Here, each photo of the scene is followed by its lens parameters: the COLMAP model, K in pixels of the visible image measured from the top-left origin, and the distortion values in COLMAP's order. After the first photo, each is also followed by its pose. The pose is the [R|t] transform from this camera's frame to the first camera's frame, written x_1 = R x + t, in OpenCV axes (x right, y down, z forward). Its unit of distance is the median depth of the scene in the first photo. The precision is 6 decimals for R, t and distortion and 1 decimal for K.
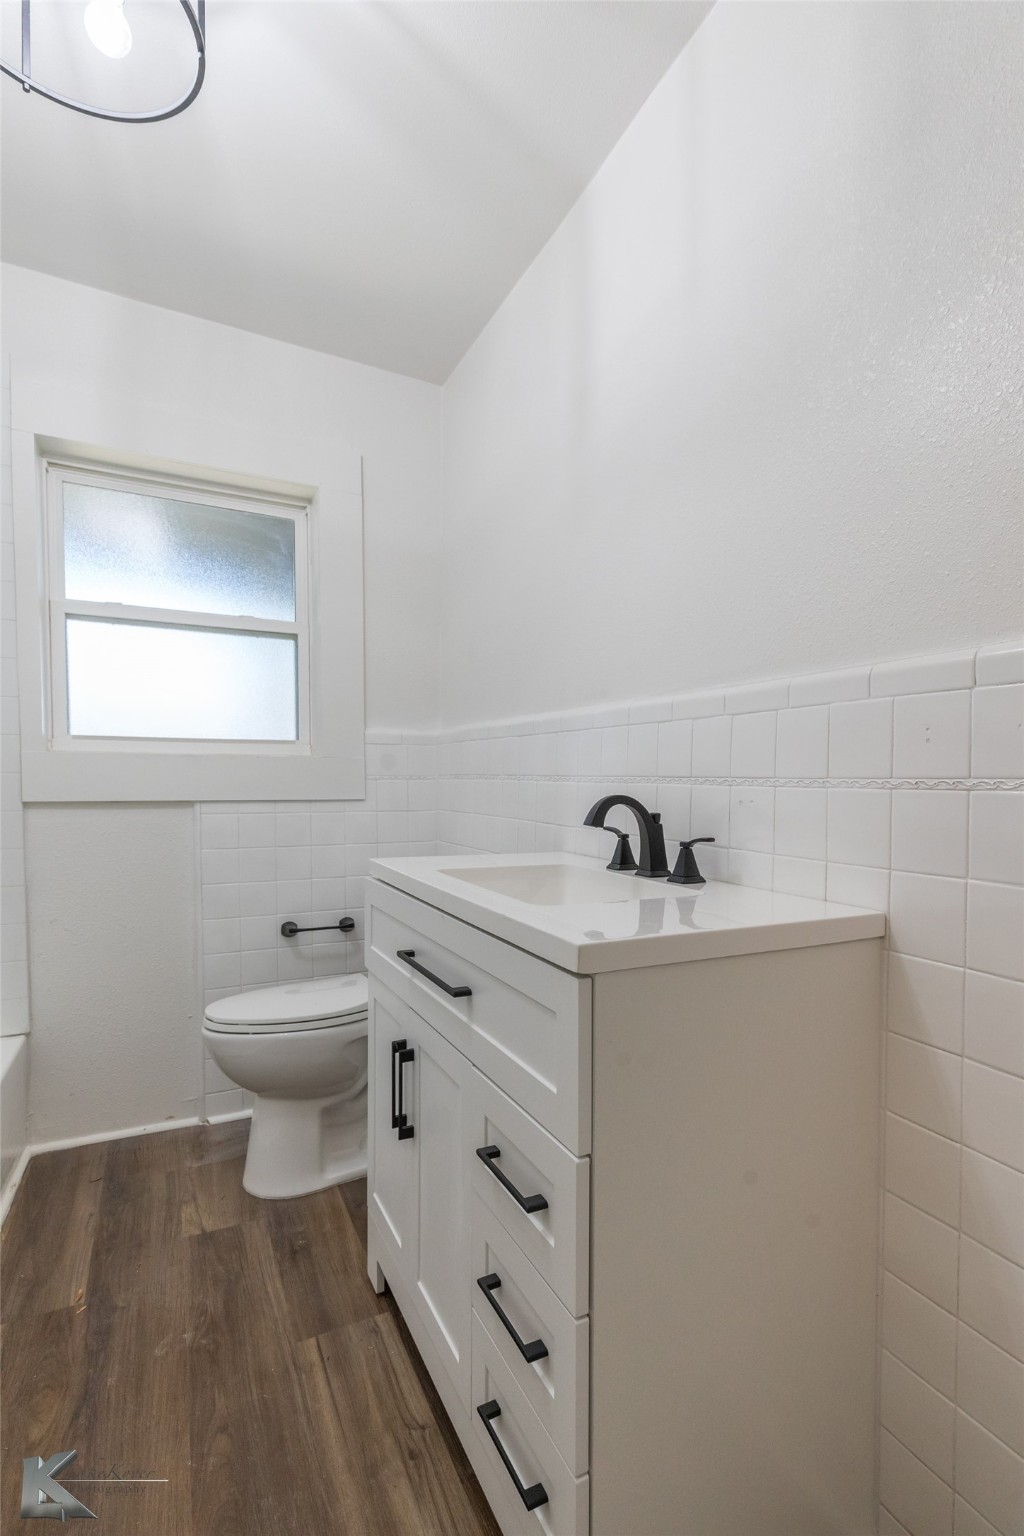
lens RADIAL K [[731.8, 0, 512.0], [0, 731.8, 768.0], [0, 0, 1]] dist [0.000321, -0.000543]
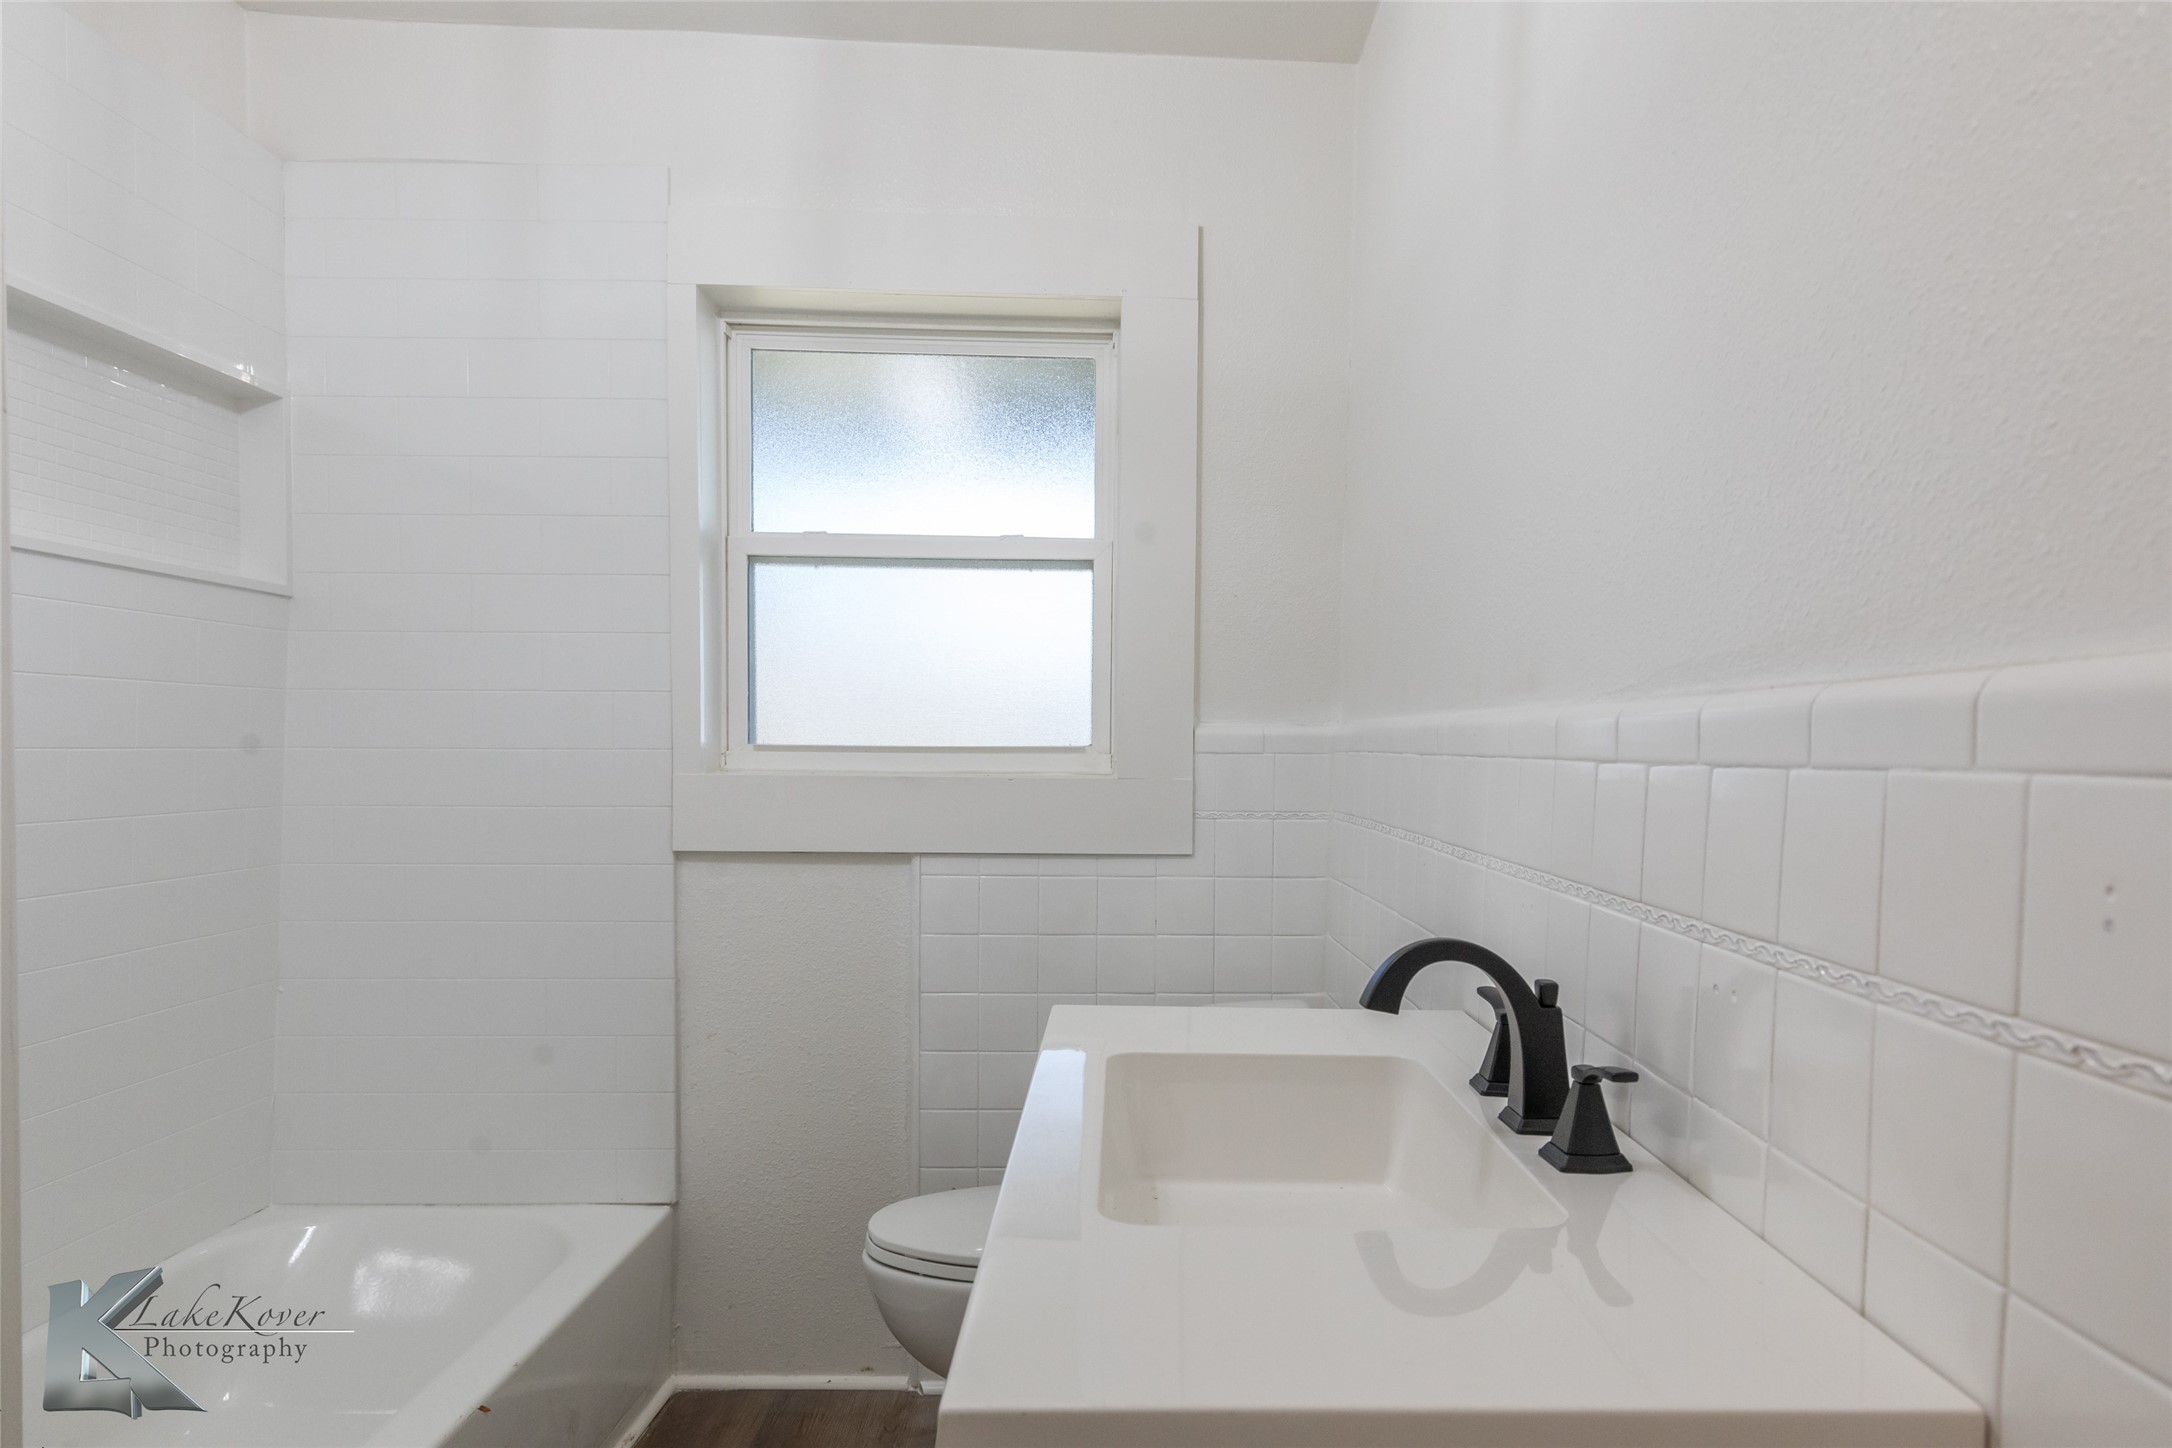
lens RADIAL K [[1252.5, 0, 1148.9], [0, 1252.5, 753.4], [0, 0, 1]] dist [0.008194, -0.001626]
pose [[0.908641, 0.001920, -0.417574, 0.193536], [0.005294, 0.999856, 0.016115, -0.057695], [0.417545, -0.016853, 0.908500, 0.151131]]
